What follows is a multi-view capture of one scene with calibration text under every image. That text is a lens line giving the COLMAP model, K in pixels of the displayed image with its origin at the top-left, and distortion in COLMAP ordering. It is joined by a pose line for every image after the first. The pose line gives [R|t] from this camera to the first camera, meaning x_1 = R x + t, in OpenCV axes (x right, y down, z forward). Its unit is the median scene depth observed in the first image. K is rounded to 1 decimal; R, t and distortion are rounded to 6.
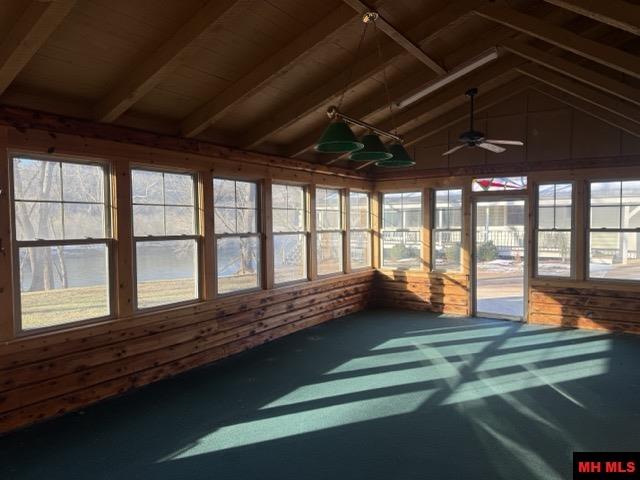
lens RADIAL K [[443.2, 0, 320.4], [0, 443.2, 240.2], [0, 0, 1]] dist [0.023271, -0.024820]
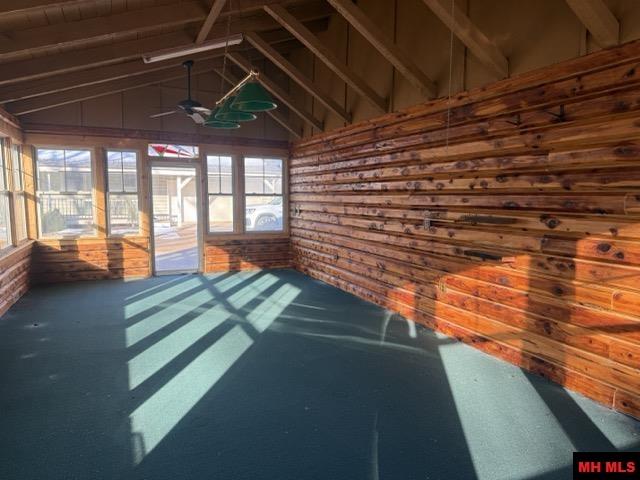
lens RADIAL K [[443.2, 0, 322.5], [0, 443.2, 241.6], [0, 0, 1]] dist [0.023271, -0.024820]
pose [[0.516837, -0.079325, 0.852401, -0.339322], [0.019855, 0.996541, 0.080700, 0.012953], [-0.855854, -0.024784, 0.516624, 0.117029]]
